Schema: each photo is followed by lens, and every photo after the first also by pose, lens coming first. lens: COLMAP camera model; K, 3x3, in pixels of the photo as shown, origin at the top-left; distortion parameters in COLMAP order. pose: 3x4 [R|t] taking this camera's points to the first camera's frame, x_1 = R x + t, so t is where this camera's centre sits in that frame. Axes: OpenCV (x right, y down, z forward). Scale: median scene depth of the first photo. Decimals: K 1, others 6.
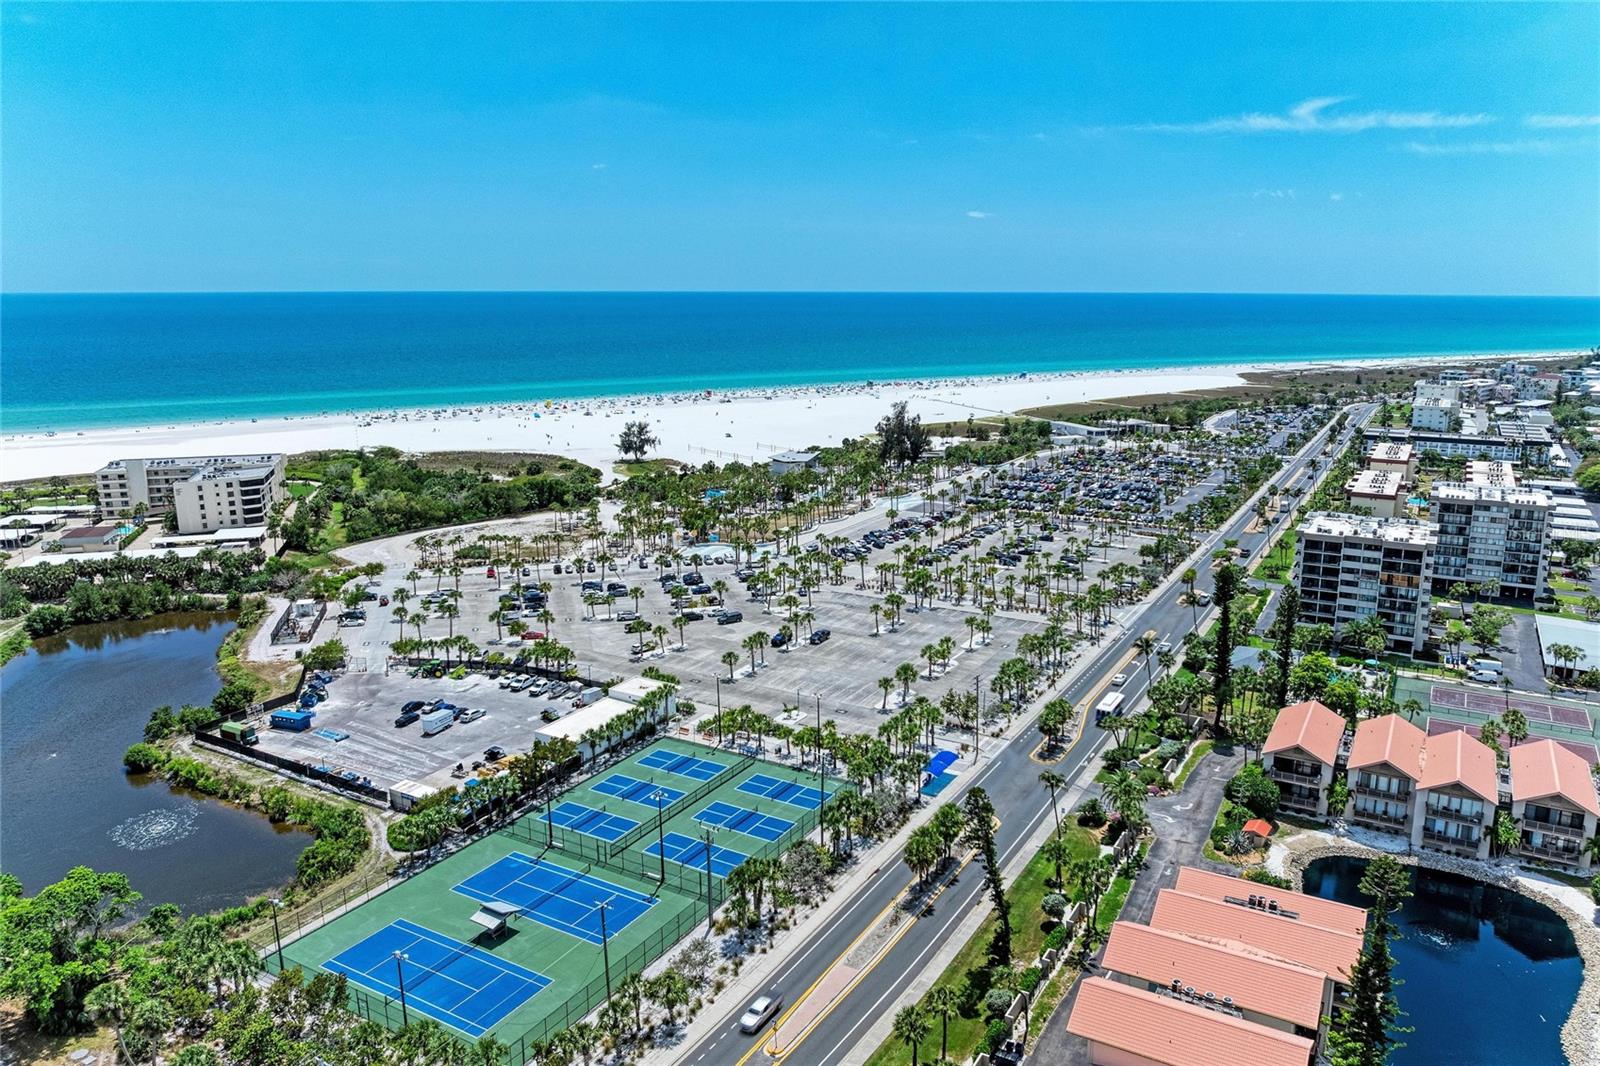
lens RADIAL K [[1115.1, 0, 792.8], [0, 1115.1, 558.9], [0, 0, 1]] dist [-0.010980, -0.003133]
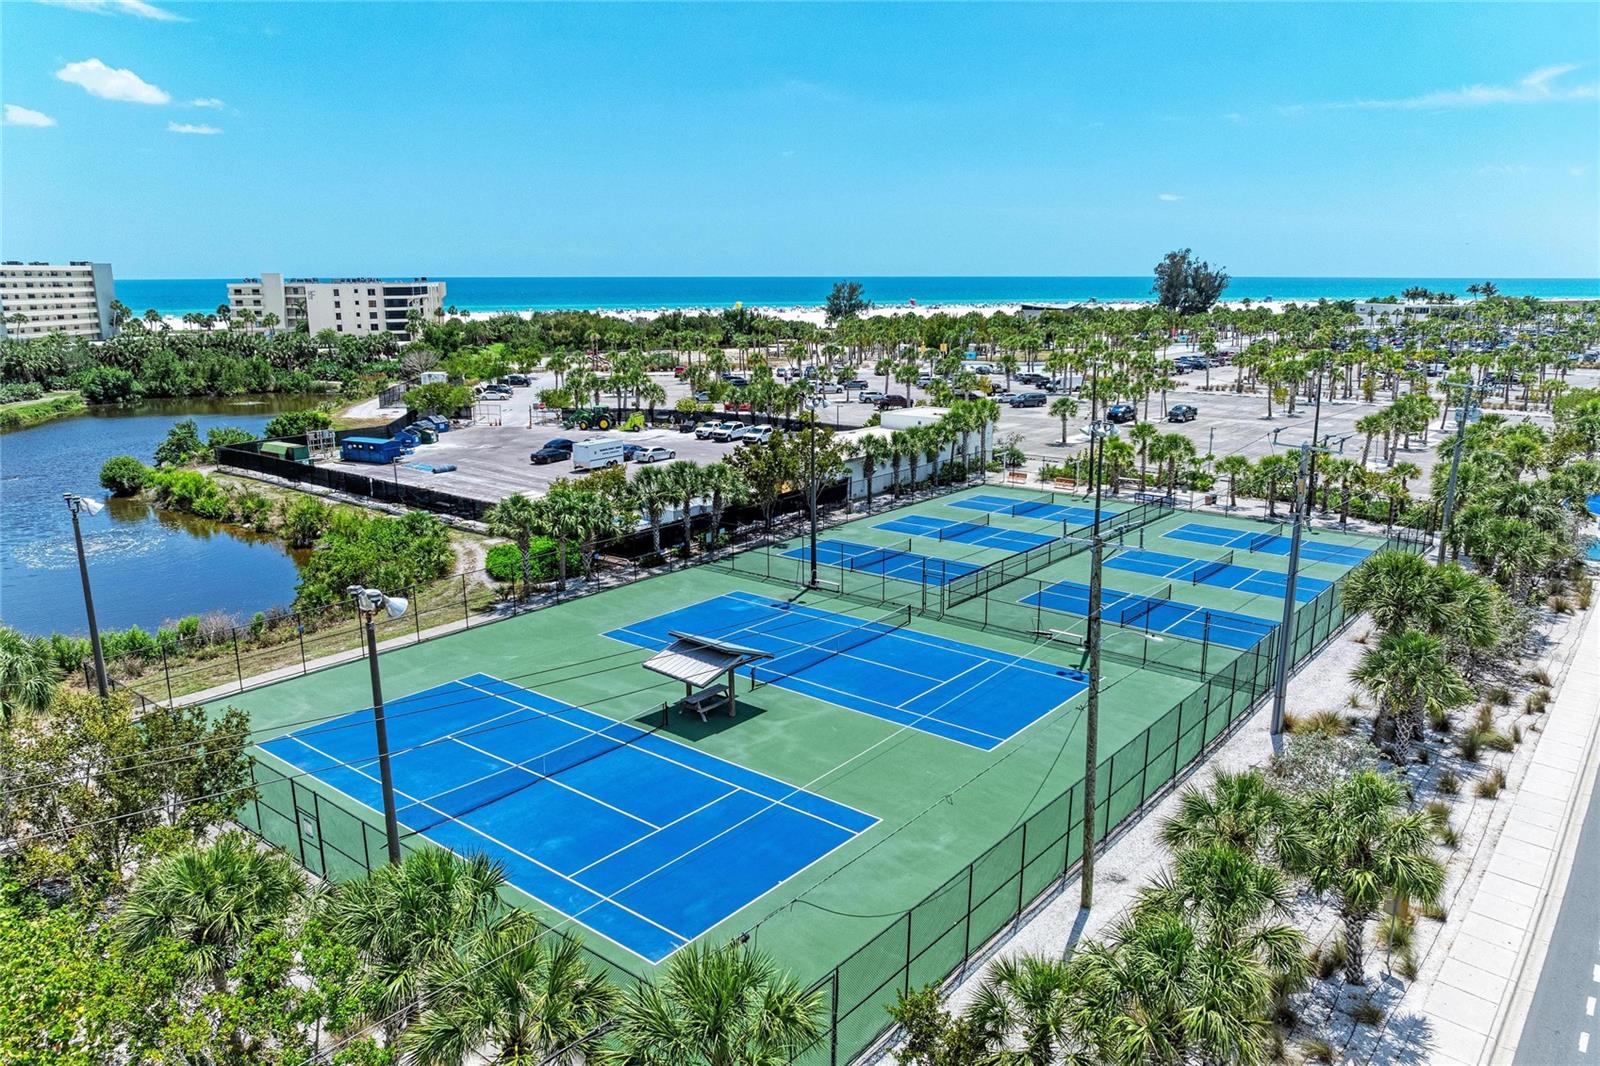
lens RADIAL K [[1135.1, 0, 800.0], [0, 1135.1, 533.0], [0, 0, 1]] dist [-0.007341, -0.025507]
pose [[0.988437, 0.036624, -0.147144, -0.127931], [-0.036435, 0.999328, 0.003982, 0.194524], [0.147190, 0.001426, 0.989107, 0.439466]]
